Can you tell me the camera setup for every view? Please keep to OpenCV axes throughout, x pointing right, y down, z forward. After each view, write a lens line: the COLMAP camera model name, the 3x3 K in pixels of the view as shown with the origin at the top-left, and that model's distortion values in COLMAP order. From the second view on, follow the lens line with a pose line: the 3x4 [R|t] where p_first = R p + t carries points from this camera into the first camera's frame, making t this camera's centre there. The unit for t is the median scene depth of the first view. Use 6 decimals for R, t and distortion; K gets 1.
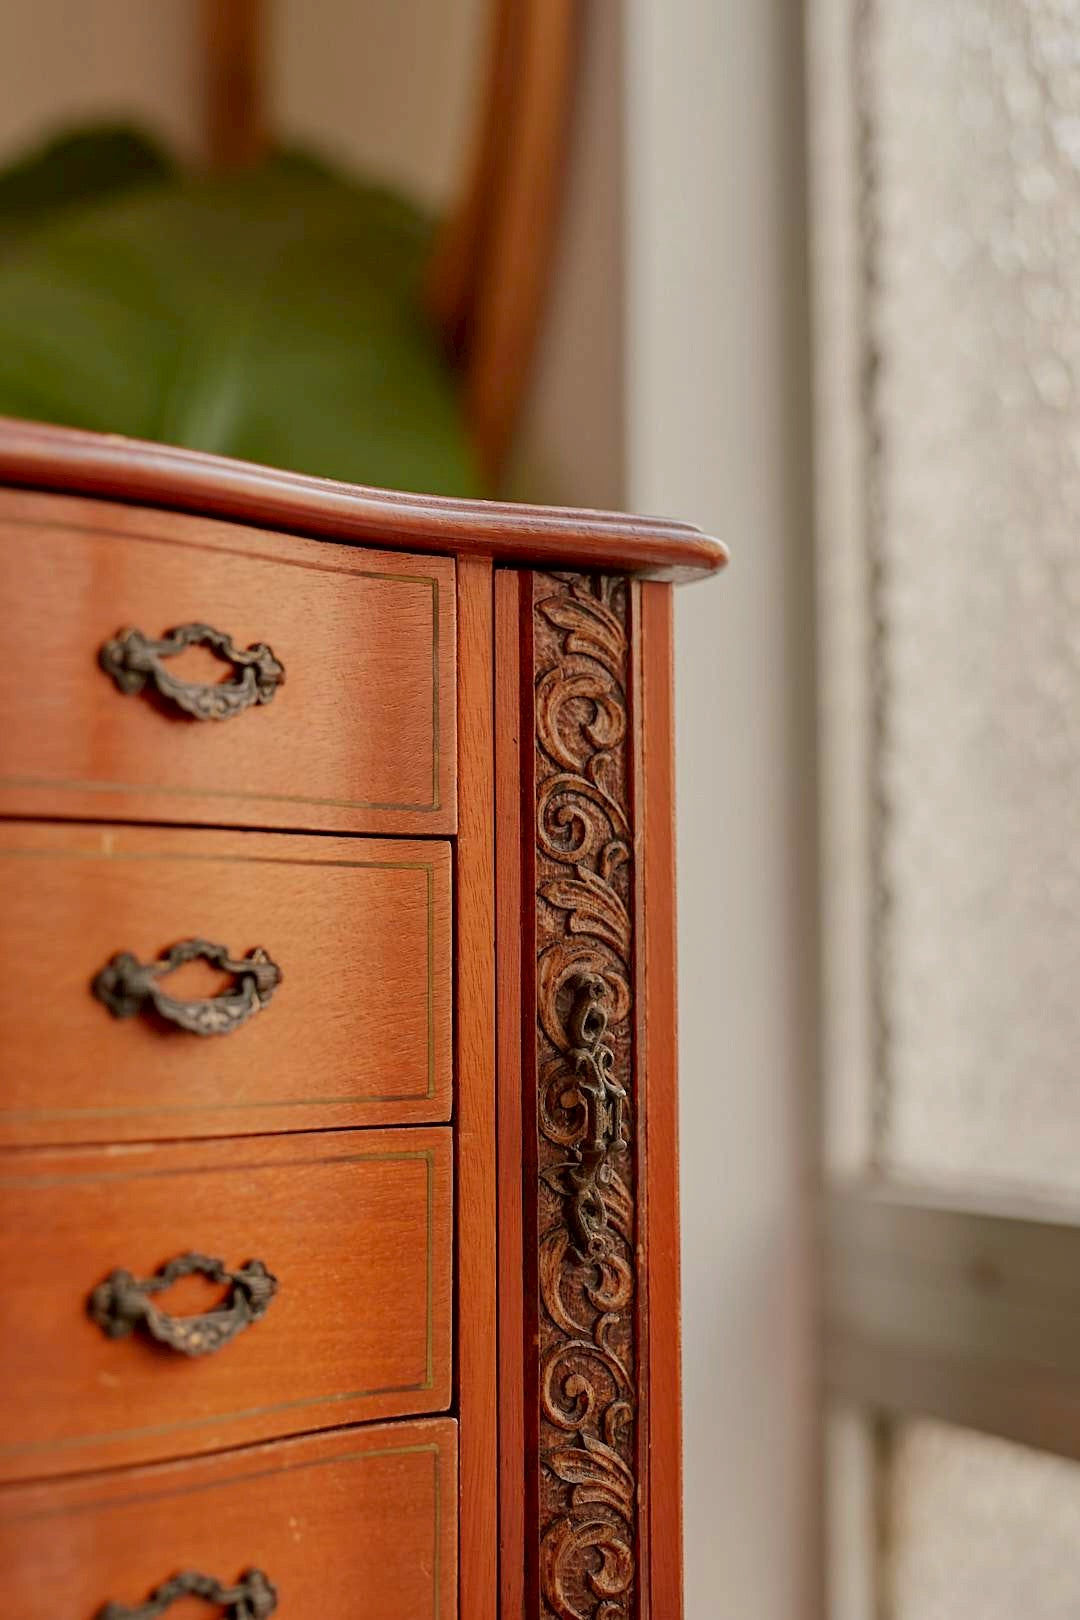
lens RADIAL K [[2365.4, 0, 533.4], [0, 2365.4, 814.0], [0, 0, 1]] dist [-0.020063, 0.000000]
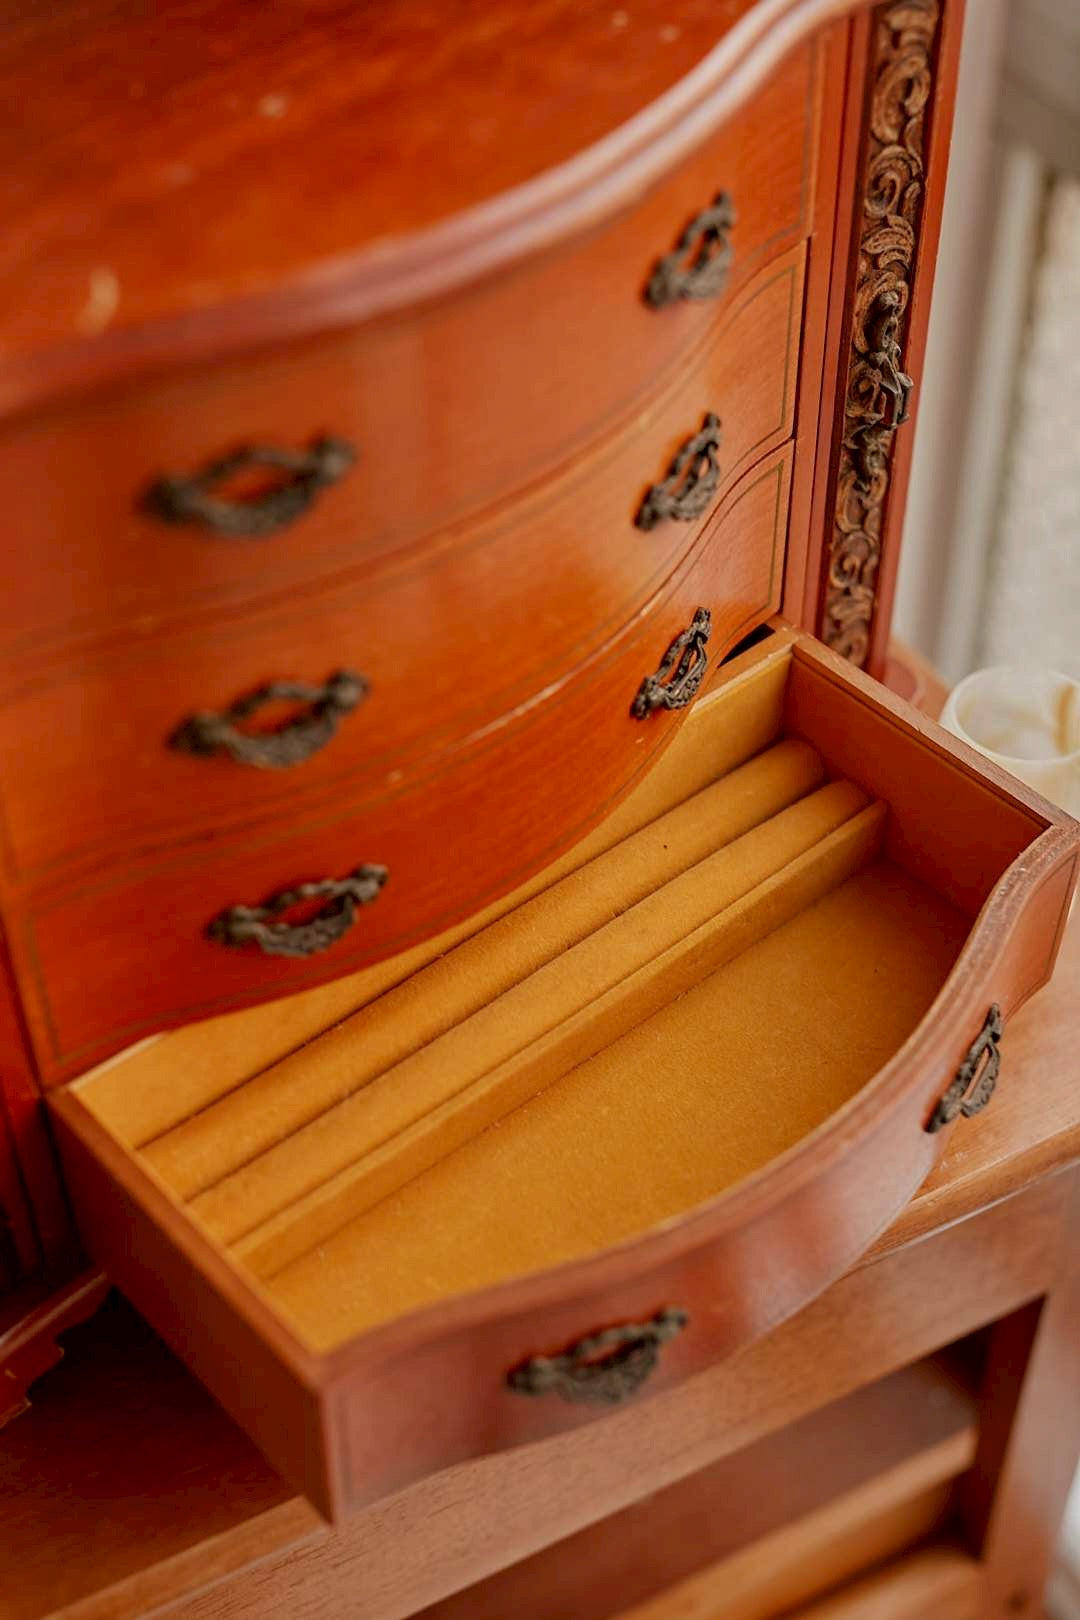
lens RADIAL K [[2365.4, 0, 551.0], [0, 2365.4, 812.5], [0, 0, 1]] dist [-0.020063, 0.000000]
pose [[0.954644, -0.206994, 0.214028, -0.468283], [-0.019996, 0.672629, 0.739710, -0.664782], [-0.297077, -0.710439, 0.637982, 0.083345]]
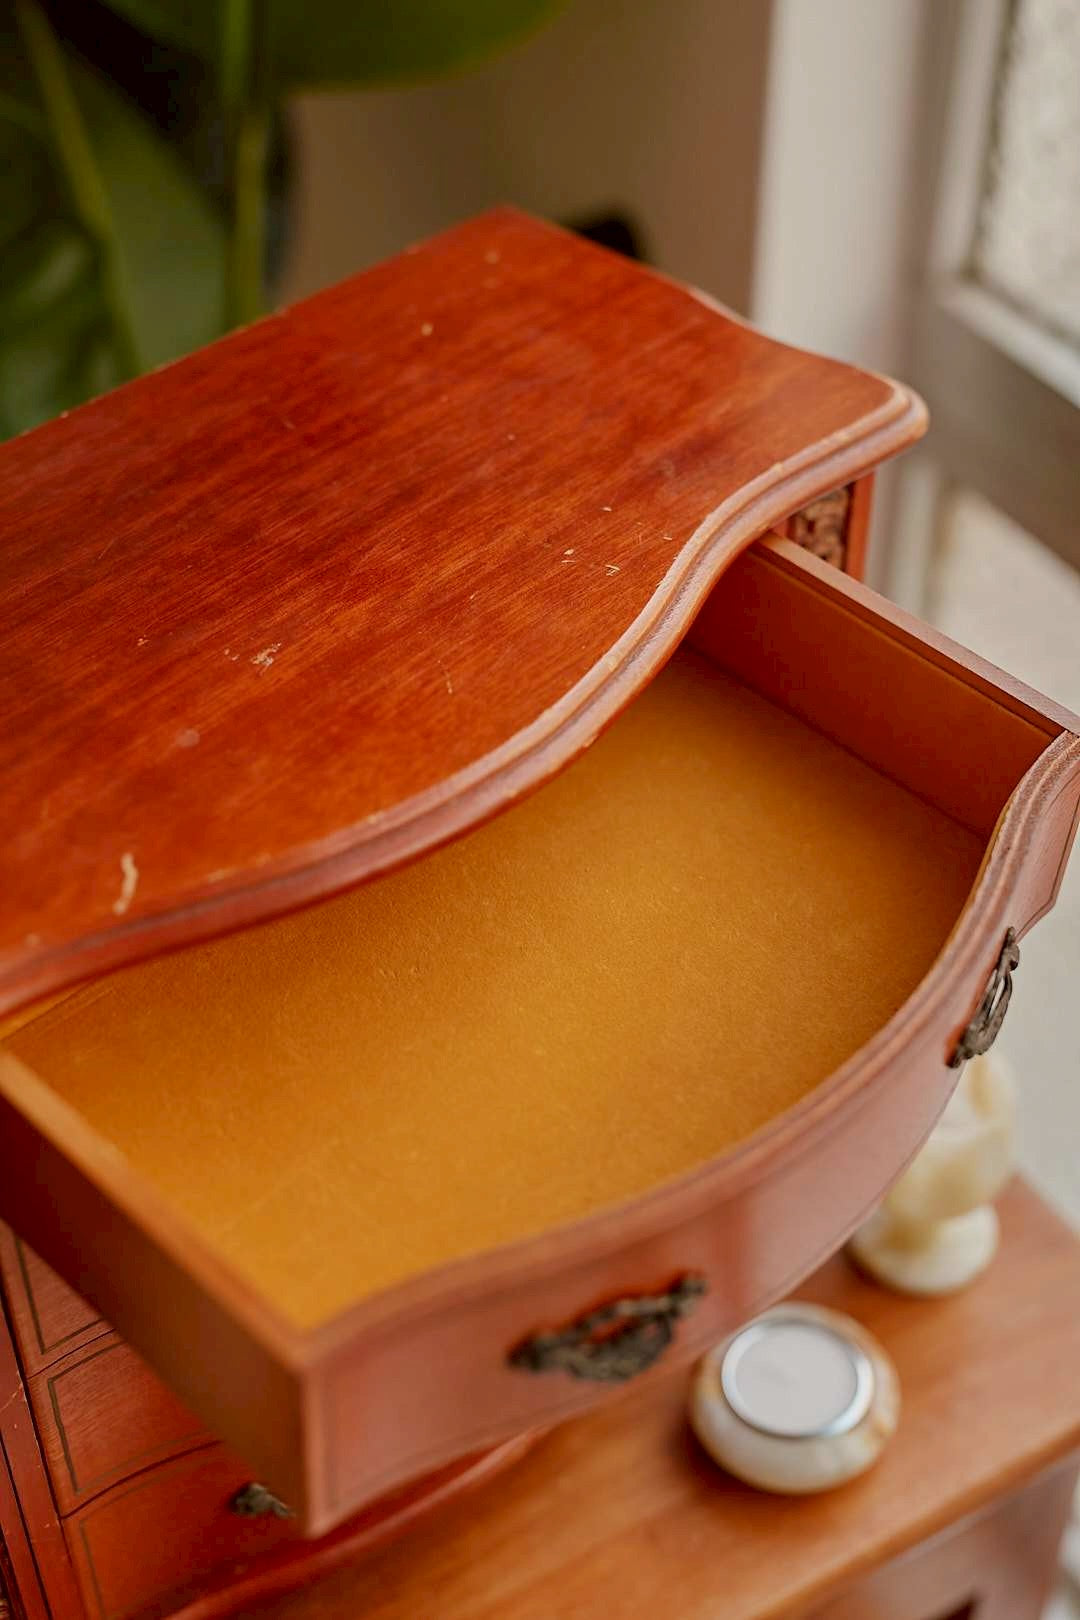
lens RADIAL K [[2365.4, 0, 536.9], [0, 2365.4, 802.1], [0, 0, 1]] dist [-0.020063, 0.000000]
pose [[0.941499, -0.220524, 0.254850, -0.483923], [-0.026369, 0.705676, 0.708044, -0.869076], [-0.335982, -0.673343, 0.658578, 0.138188]]
